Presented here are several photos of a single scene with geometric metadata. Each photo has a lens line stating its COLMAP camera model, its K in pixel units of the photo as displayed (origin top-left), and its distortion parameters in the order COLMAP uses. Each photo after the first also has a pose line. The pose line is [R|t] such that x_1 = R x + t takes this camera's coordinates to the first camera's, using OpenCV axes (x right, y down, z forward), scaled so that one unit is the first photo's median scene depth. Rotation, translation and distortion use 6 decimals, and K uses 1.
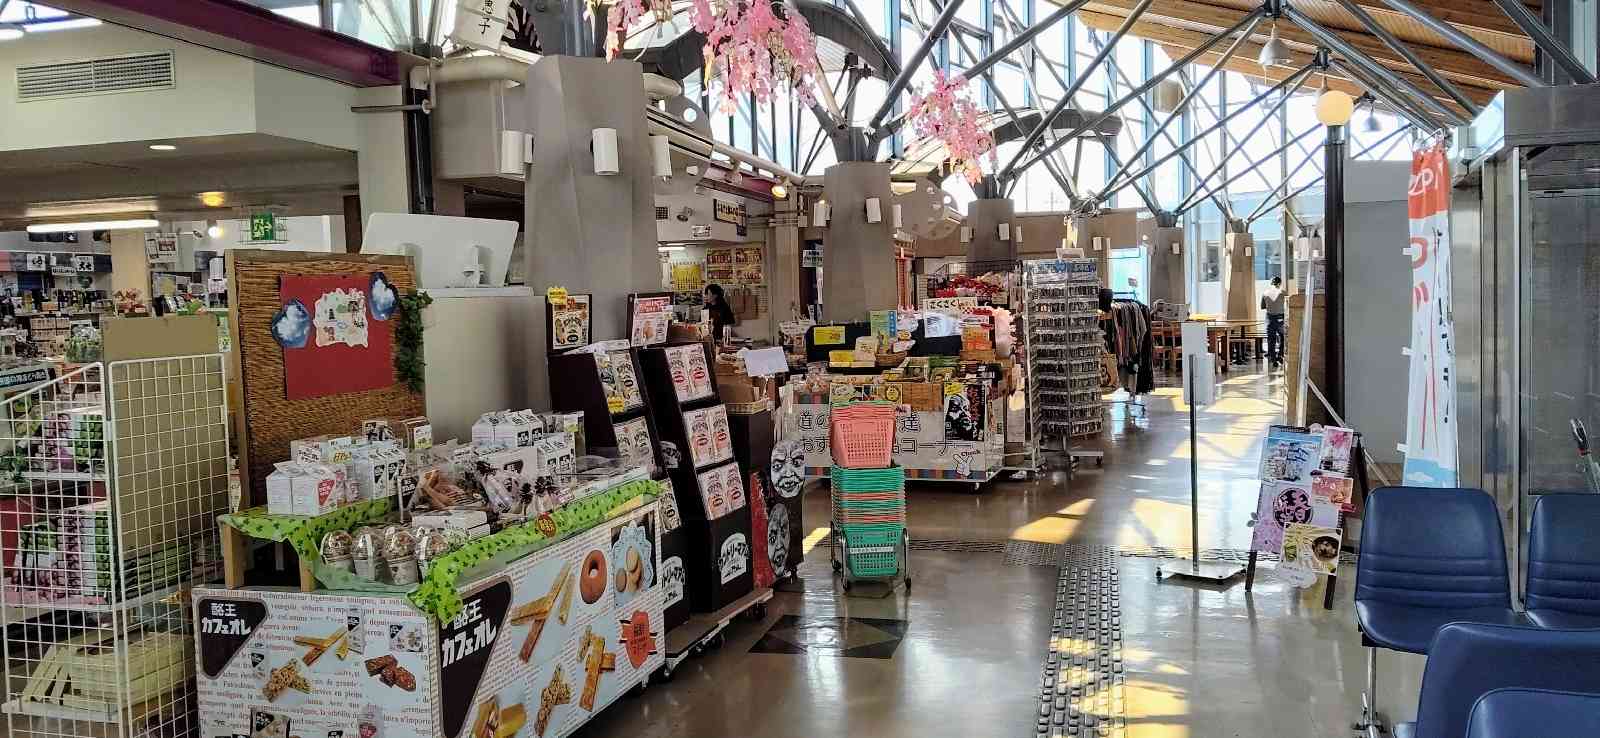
lens RADIAL K [[1249.9, 0, 799.9], [0, 1249.9, 366.3], [0, 0, 1]] dist [-0.047975, -0.004272]
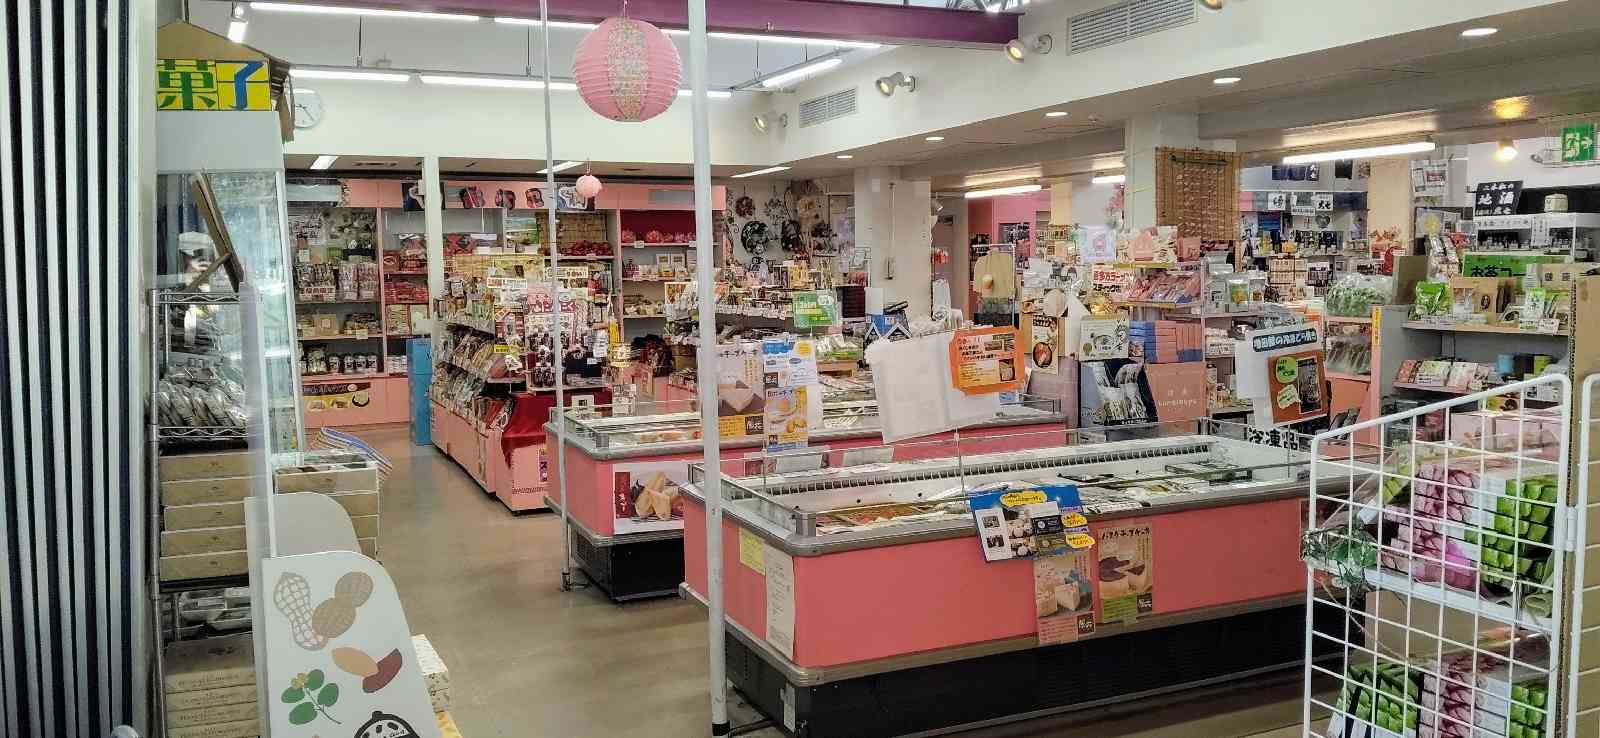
lens RADIAL K [[1249.9, 0, 801.3], [0, 1249.9, 362.7], [0, 0, 1]] dist [-0.047975, -0.004272]
pose [[0.615224, 0.074658, -0.784809, -0.124448], [-0.040603, 0.997185, 0.063032, -0.007568], [0.787306, -0.006914, 0.616524, 0.162667]]
